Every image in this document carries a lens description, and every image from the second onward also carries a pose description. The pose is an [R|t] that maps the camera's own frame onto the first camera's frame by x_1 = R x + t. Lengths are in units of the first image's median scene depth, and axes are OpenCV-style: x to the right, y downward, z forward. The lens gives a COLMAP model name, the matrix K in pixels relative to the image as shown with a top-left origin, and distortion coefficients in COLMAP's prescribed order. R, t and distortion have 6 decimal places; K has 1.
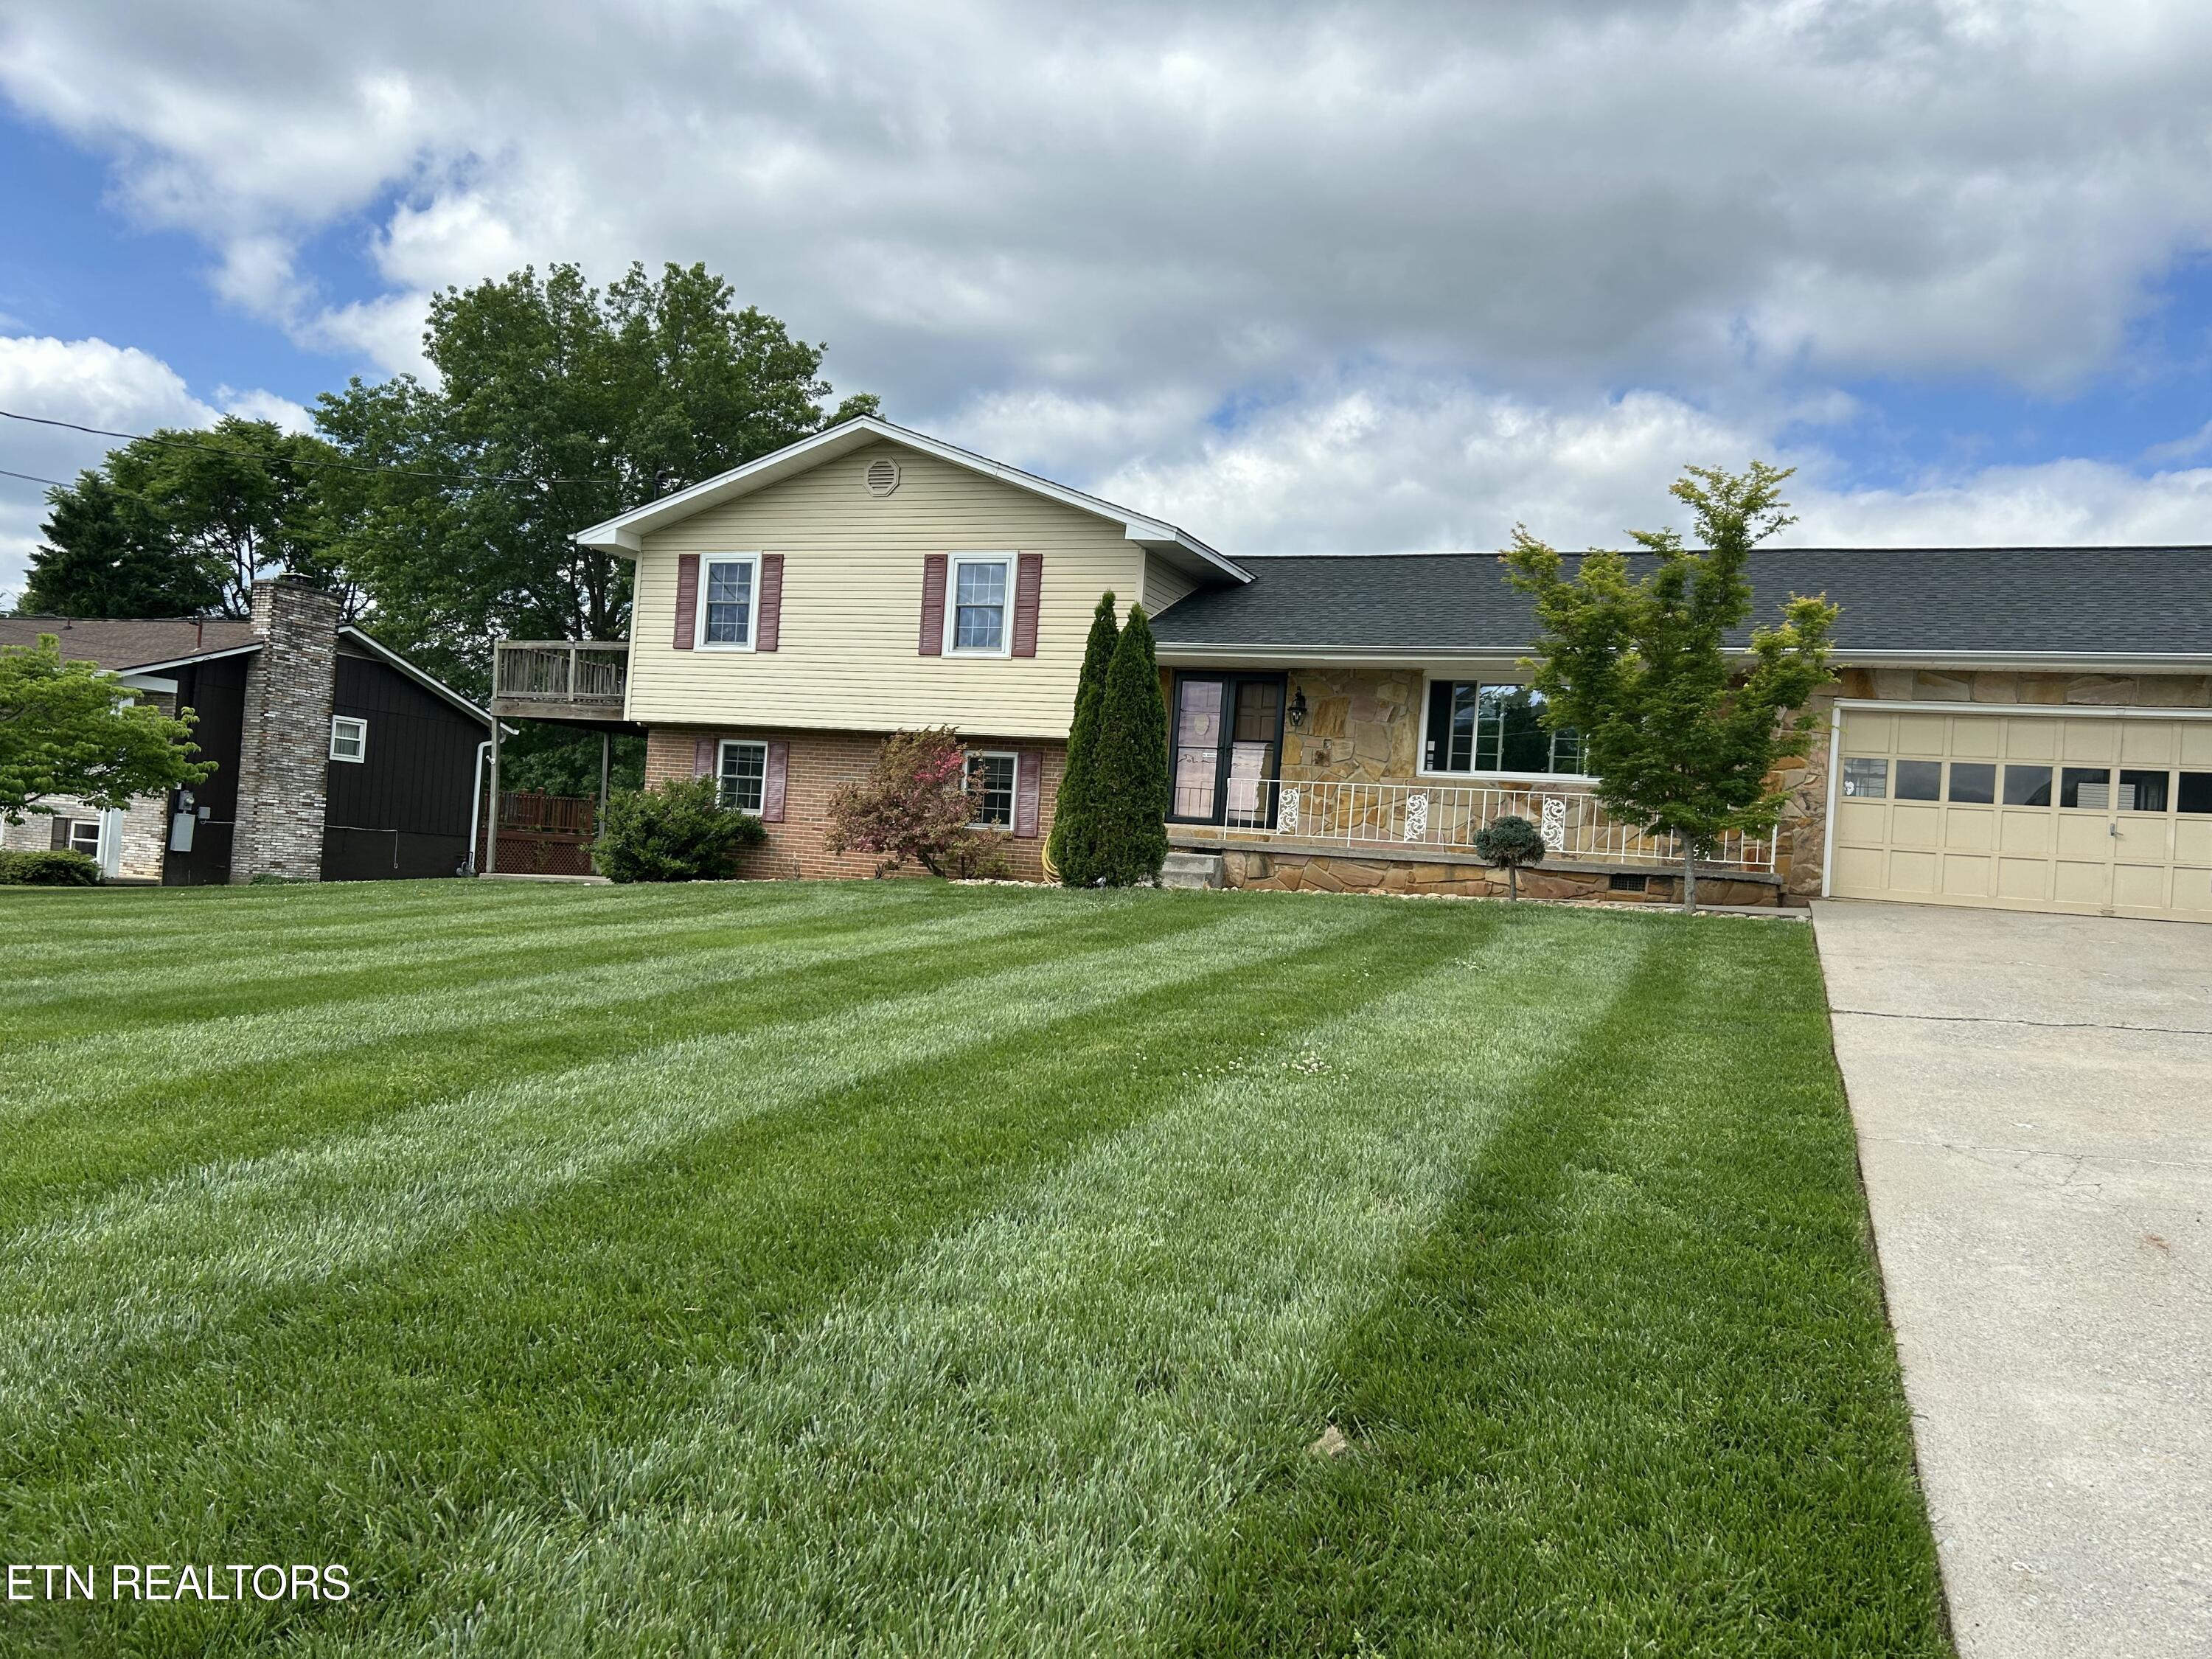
lens RADIAL K [[1657.7, 0, 1115.1], [0, 1657.7, 833.9], [0, 0, 1]] dist [0.049993, -0.053283]
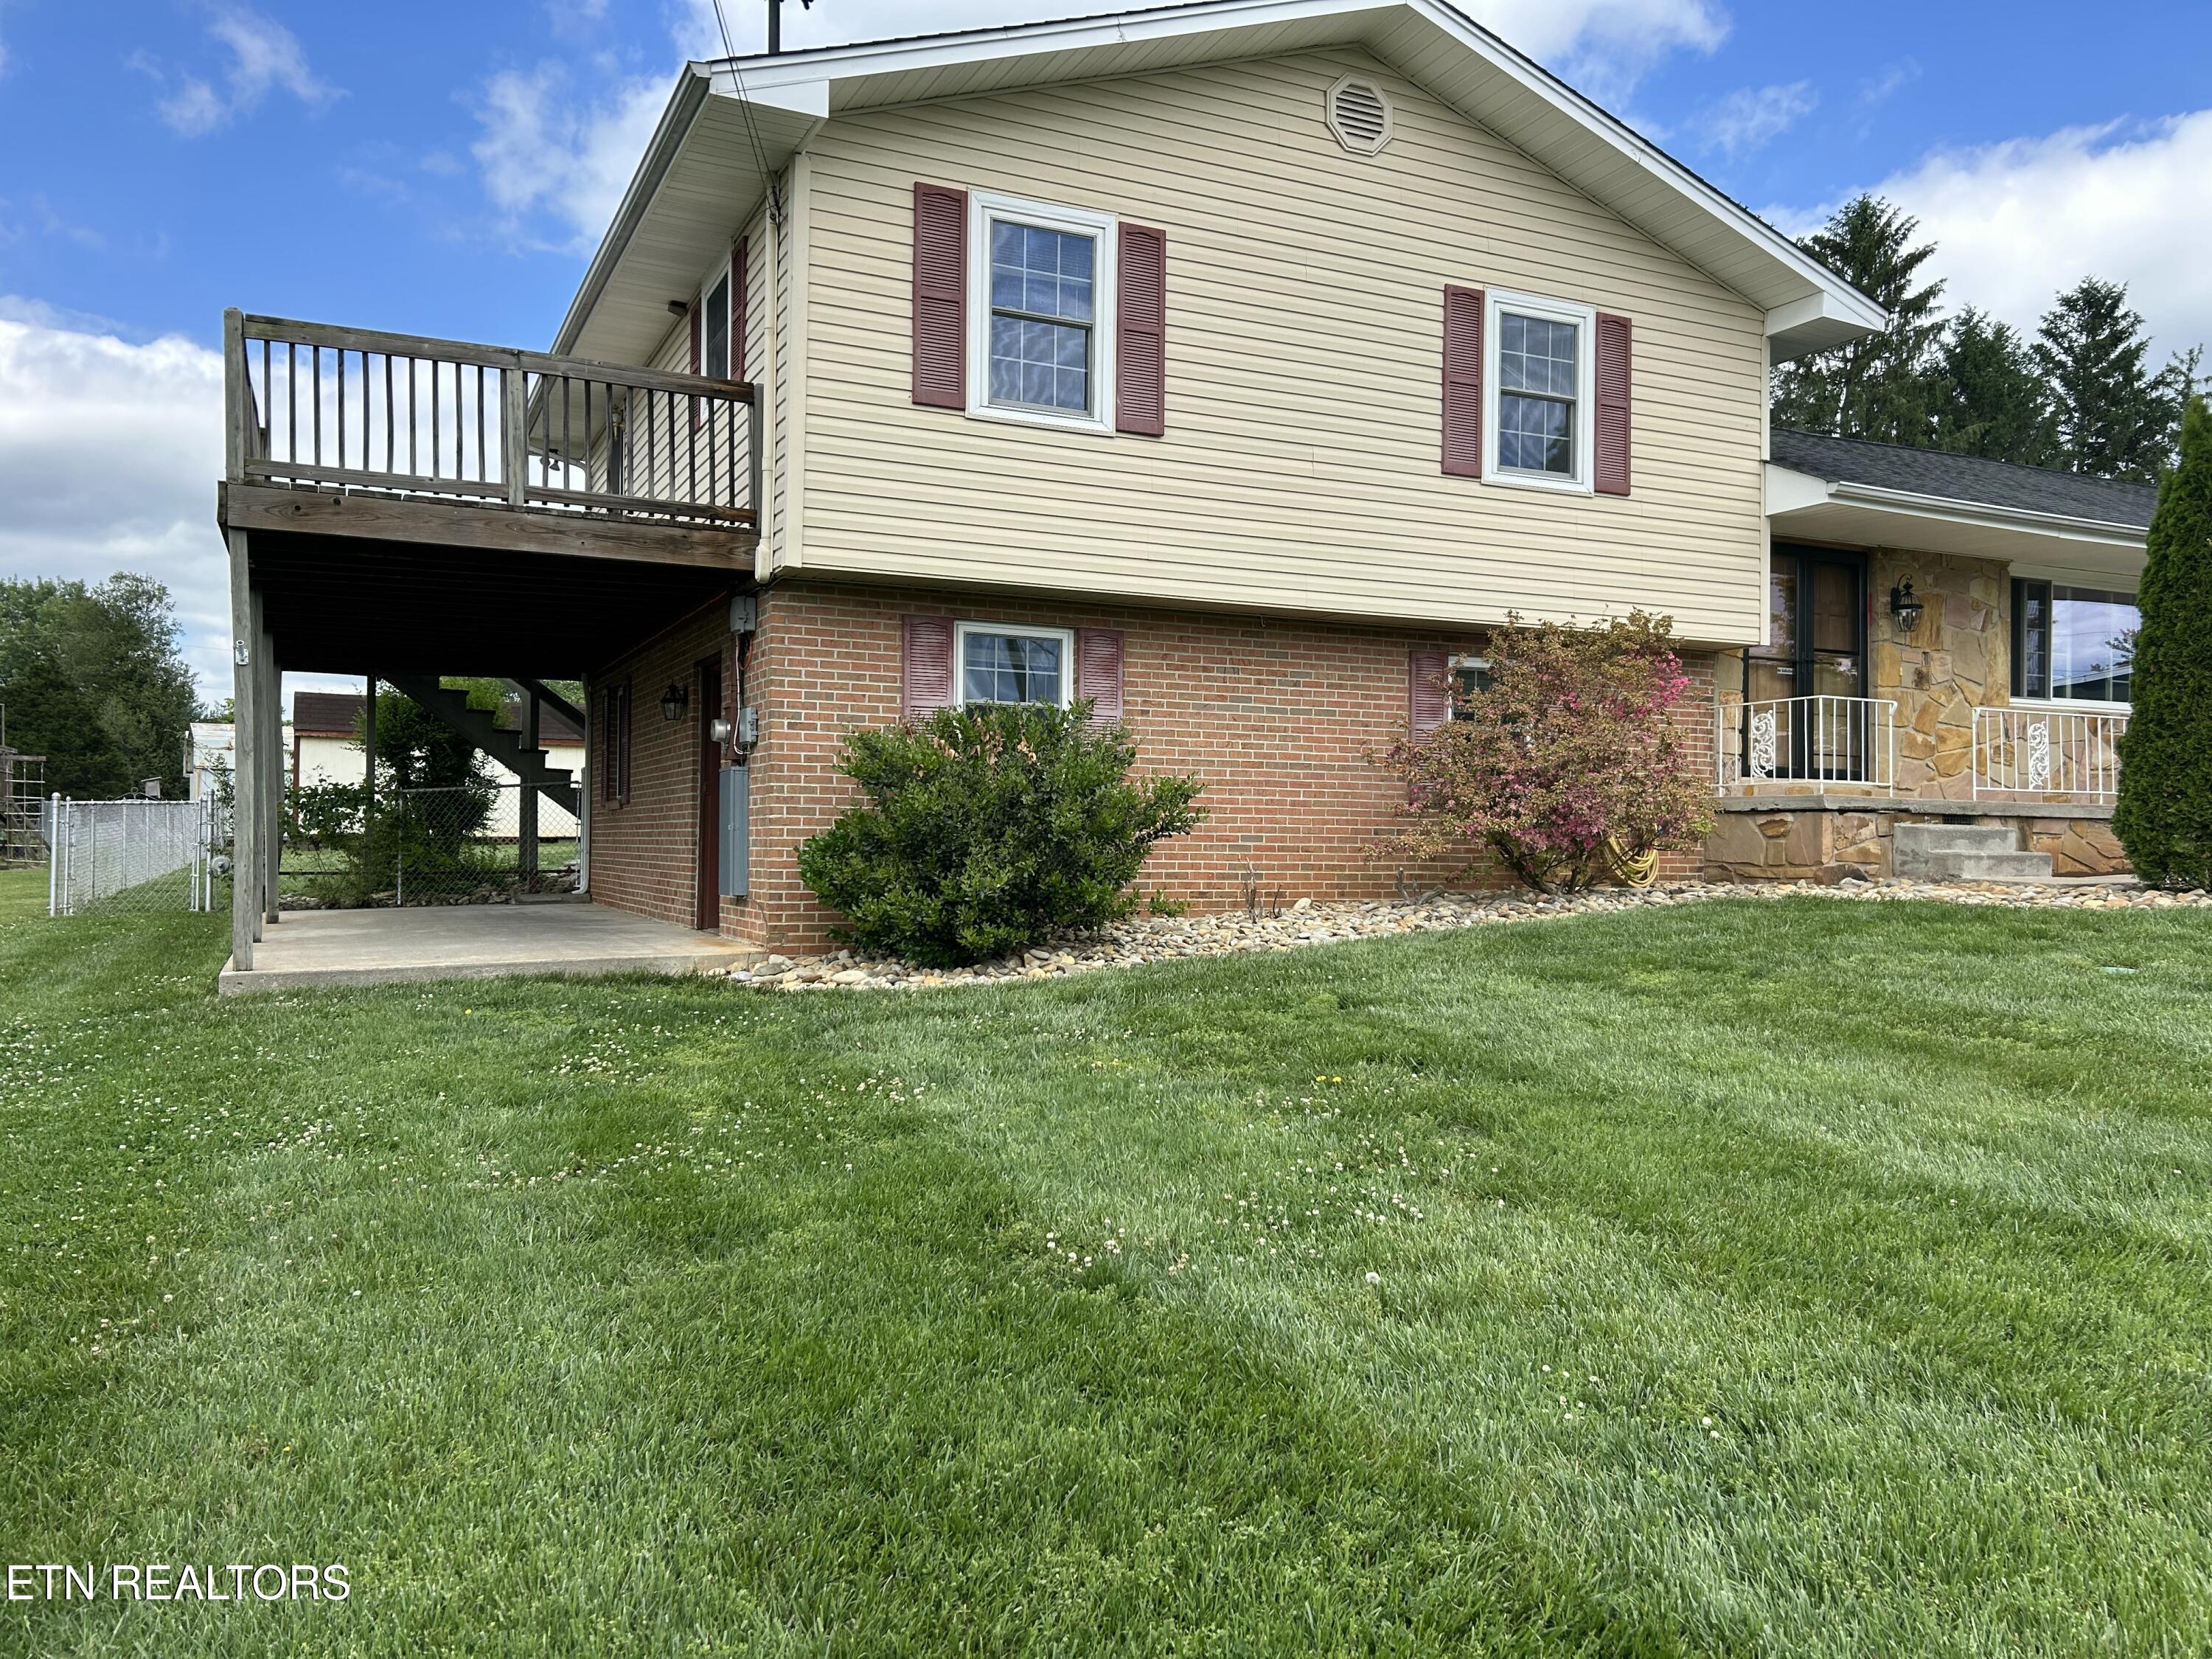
lens RADIAL K [[1657.7, 0, 1111.7], [0, 1657.7, 843.9], [0, 0, 1]] dist [0.049993, -0.053283]
pose [[0.689095, -0.069474, 0.721333, -0.588429], [0.001099, 0.995493, 0.094830, -0.039878], [-0.724670, -0.064554, 0.686066, 0.695834]]
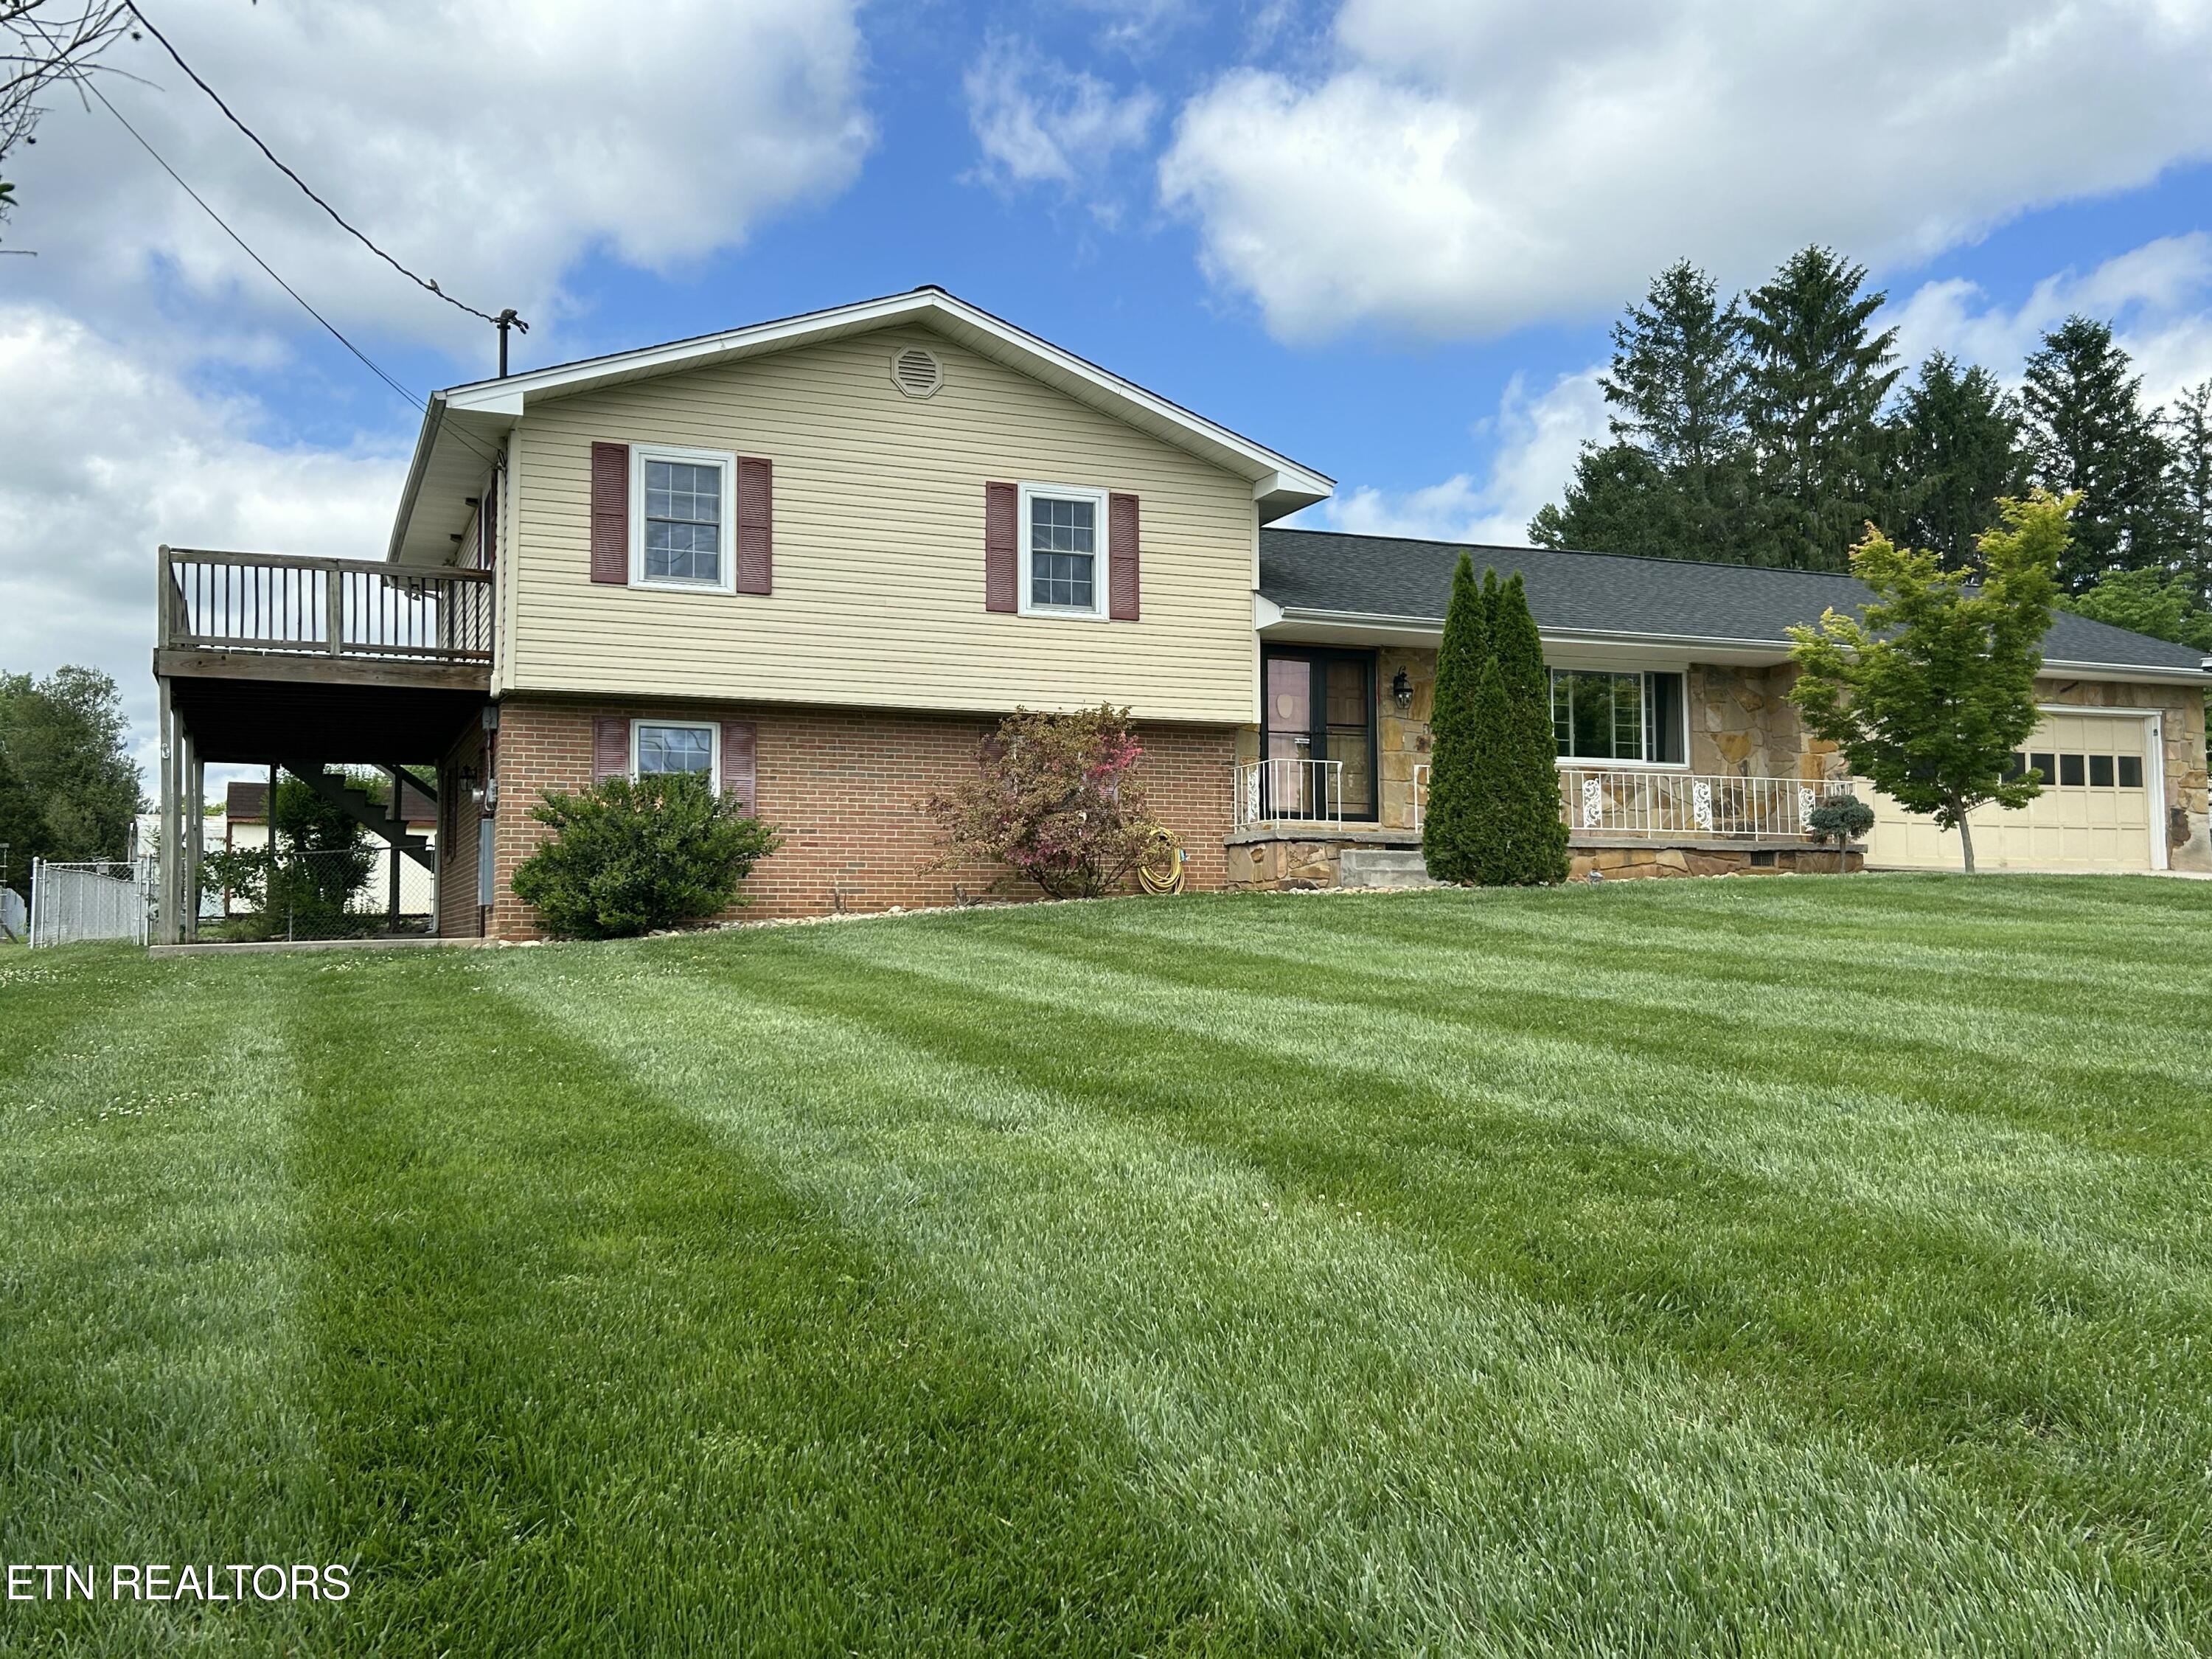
lens RADIAL K [[2015.7, 0, 1112.6], [0, 2015.7, 841.2], [0, 0, 1]] dist [0.053868, -0.071496]
pose [[0.726631, -0.041791, 0.685756, -0.723893], [0.020906, 0.999031, 0.038731, -0.035390], [-0.686710, -0.013807, 0.726801, 0.271069]]
